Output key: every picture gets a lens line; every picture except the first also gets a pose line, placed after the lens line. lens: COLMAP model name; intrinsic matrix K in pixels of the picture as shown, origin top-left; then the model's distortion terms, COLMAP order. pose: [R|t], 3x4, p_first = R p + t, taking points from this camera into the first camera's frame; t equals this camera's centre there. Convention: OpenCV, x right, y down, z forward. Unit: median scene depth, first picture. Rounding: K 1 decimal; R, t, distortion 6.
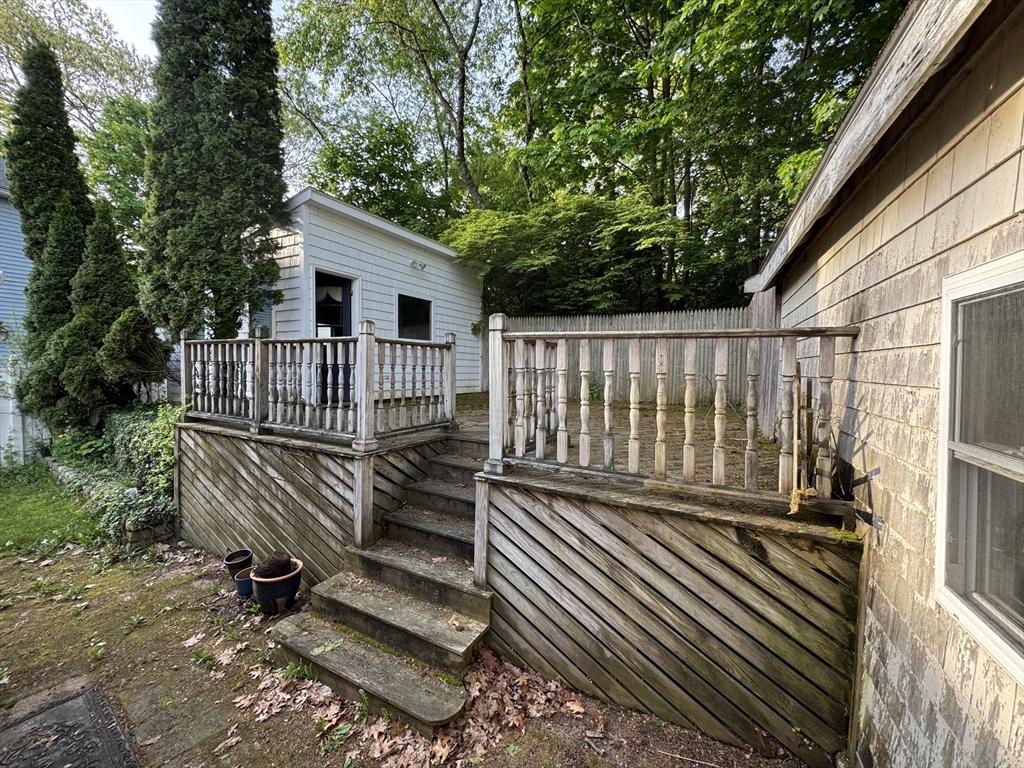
lens RADIAL K [[409.7, 0, 512.0], [0, 409.7, 384.0], [0, 0, 1]] dist [-0.005309, 0.000304]
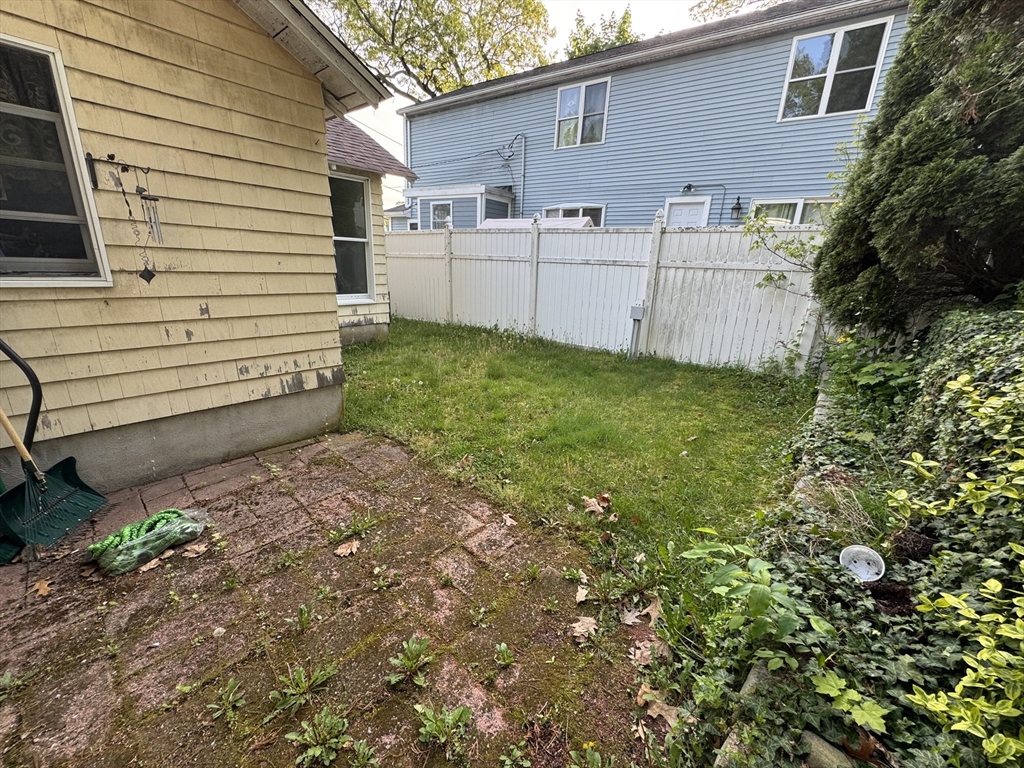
lens RADIAL K [[409.7, 0, 512.0], [0, 409.7, 384.0], [0, 0, 1]] dist [-0.005309, 0.000304]
pose [[-0.085832, 0.266391, -0.960036, -0.540479], [-0.088506, 0.957743, 0.273668, 0.074815], [0.992371, 0.108459, -0.058627, 0.608691]]
